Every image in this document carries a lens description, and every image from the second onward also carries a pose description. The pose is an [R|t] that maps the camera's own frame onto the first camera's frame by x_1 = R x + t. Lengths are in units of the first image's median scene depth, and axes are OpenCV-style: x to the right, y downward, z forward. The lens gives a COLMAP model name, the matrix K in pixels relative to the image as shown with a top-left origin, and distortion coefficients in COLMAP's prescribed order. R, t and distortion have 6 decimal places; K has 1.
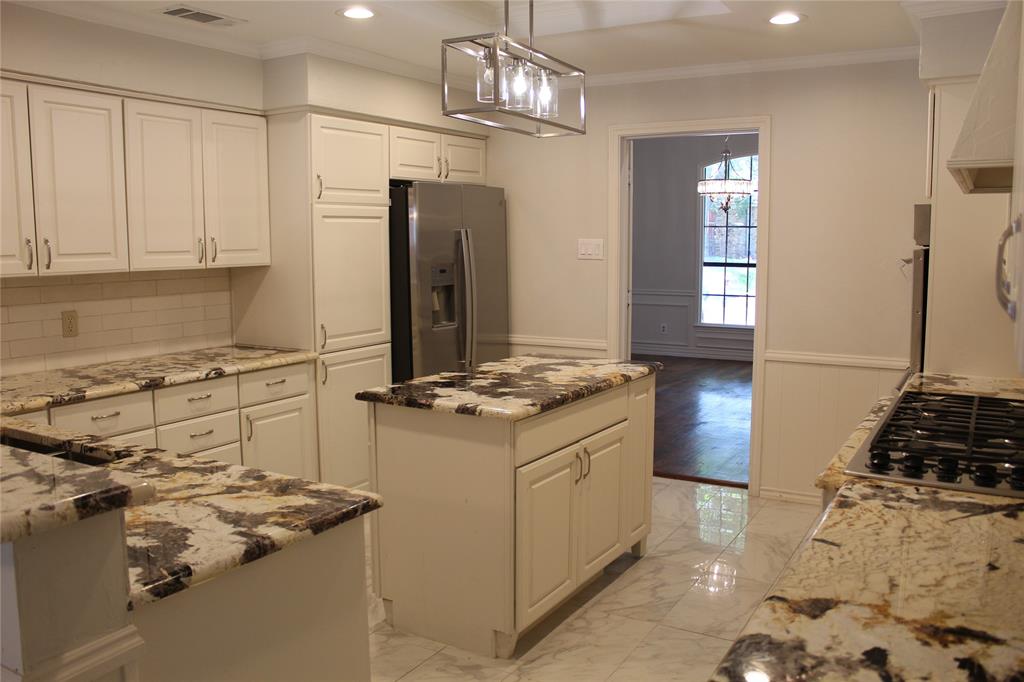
lens RADIAL K [[863.0, 0, 511.6], [0, 863.0, 338.9], [0, 0, 1]] dist [-0.155897, 0.128082]
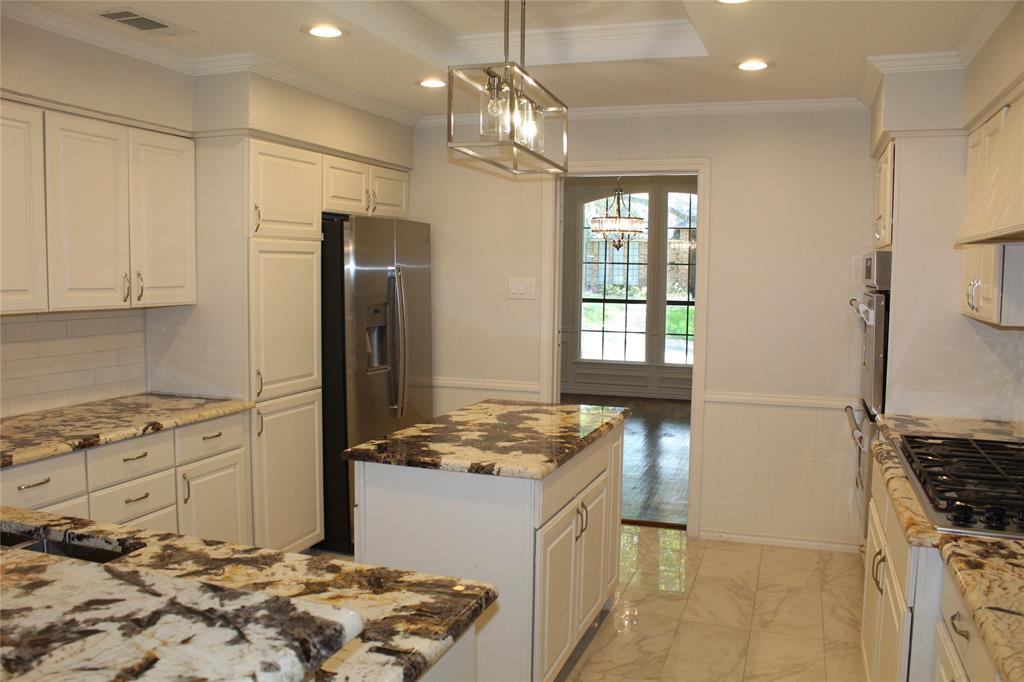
lens RADIAL K [[863.0, 0, 517.7], [0, 863.0, 341.3], [0, 0, 1]] dist [-0.155897, 0.128082]
pose [[0.979741, -0.001289, 0.200263, -0.145115], [0.008078, 0.999420, -0.033088, -0.016624], [-0.200105, 0.034035, 0.979183, 0.066880]]
